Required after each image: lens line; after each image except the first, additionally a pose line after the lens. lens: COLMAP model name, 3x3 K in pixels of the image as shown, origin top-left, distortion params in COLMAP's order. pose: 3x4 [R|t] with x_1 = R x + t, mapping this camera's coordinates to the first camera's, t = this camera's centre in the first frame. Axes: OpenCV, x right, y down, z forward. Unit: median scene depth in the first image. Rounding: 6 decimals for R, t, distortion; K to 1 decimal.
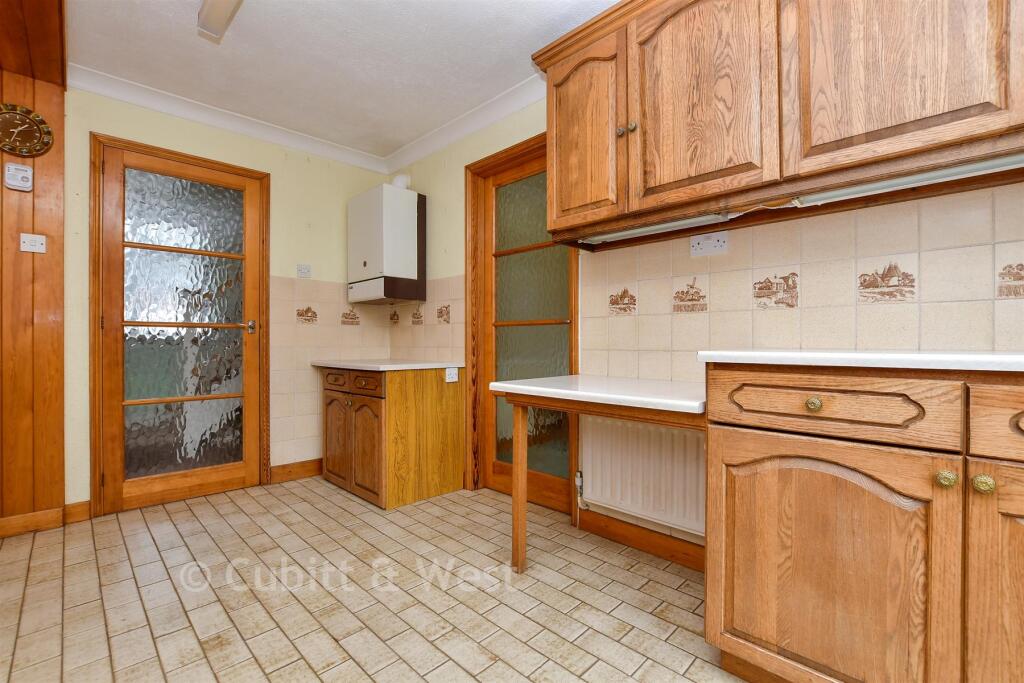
lens RADIAL K [[446.0, 0, 510.3], [0, 446.0, 342.0], [0, 0, 1]] dist [-0.018578, -0.002363]
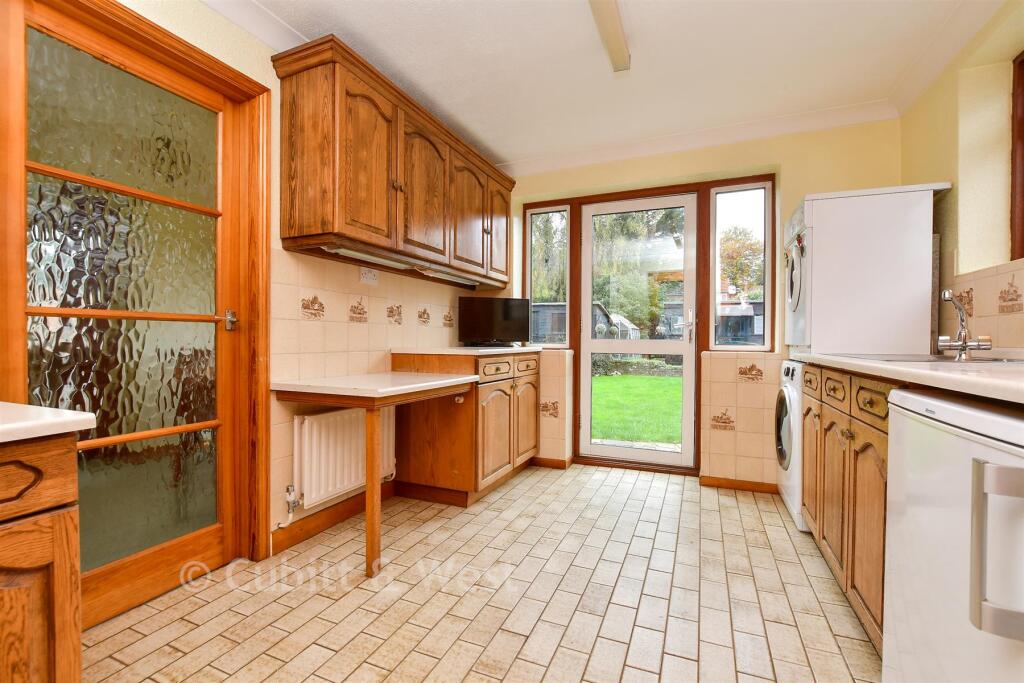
lens RADIAL K [[446.0, 0, 511.8], [0, 446.0, 341.6], [0, 0, 1]] dist [-0.018578, -0.002363]
pose [[-0.363365, 0.004058, 0.931638, -1.108879], [0.005007, 0.999985, -0.002403, -0.004578], [-0.931634, 0.003792, -0.363379, 1.161270]]
